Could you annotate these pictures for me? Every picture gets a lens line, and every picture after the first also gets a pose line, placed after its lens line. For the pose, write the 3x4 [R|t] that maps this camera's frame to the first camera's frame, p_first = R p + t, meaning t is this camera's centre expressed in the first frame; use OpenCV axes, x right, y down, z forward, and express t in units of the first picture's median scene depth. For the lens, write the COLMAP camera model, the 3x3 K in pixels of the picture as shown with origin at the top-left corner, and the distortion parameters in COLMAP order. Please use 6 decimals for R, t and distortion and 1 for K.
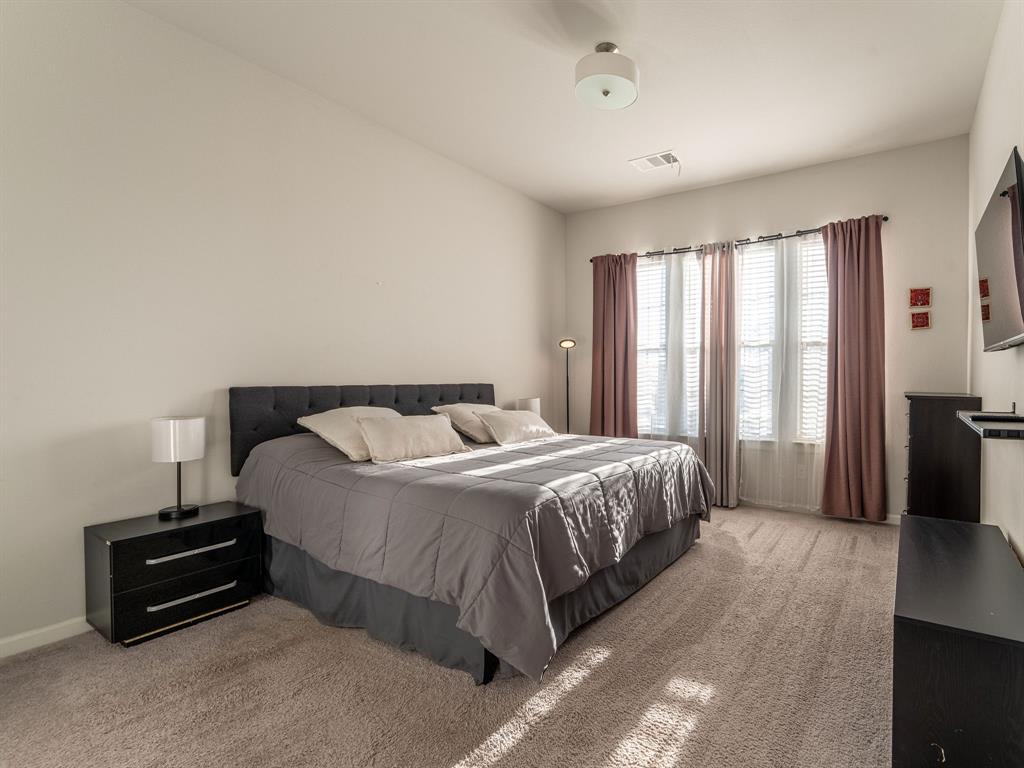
lens RADIAL K [[444.3, 0, 548.5], [0, 444.3, 376.6], [0, 0, 1]] dist [0.001586, -0.000101]
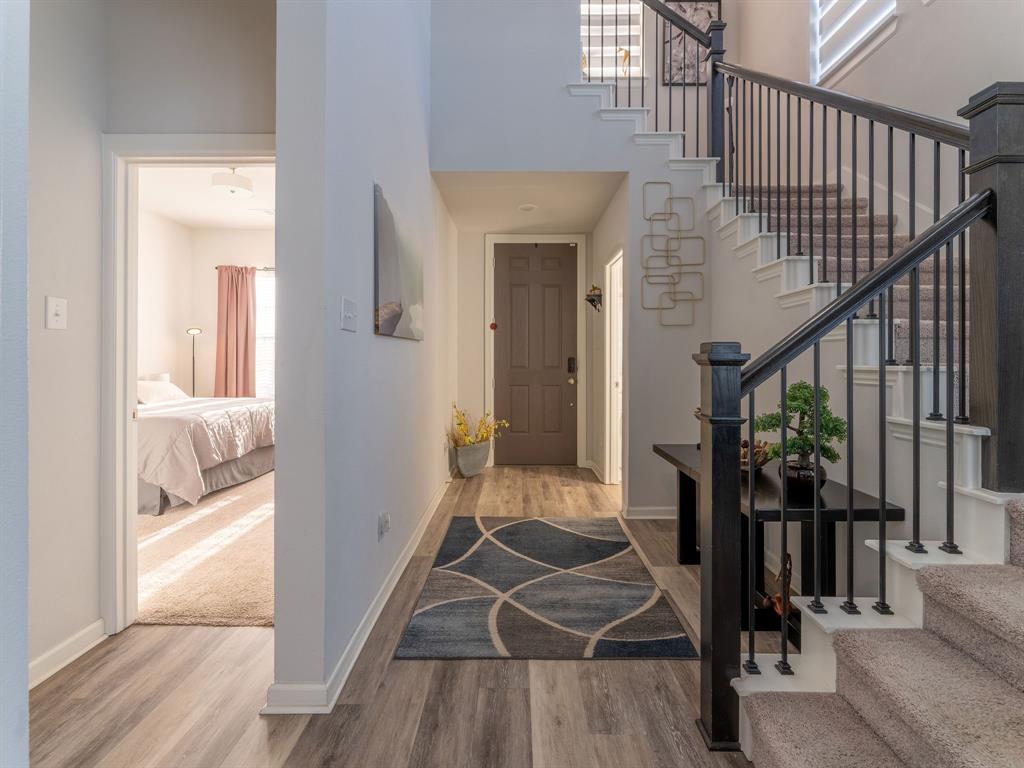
lens RADIAL K [[447.1, 0, 511.7], [0, 447.1, 356.8], [0, 0, 1]] dist [0.001306, 0.000076]
pose [[0.762817, 0.006252, 0.646584, -0.183059], [-0.005438, 0.999980, -0.003253, -0.001612], [-0.646591, -0.001034, 0.762836, -1.142694]]
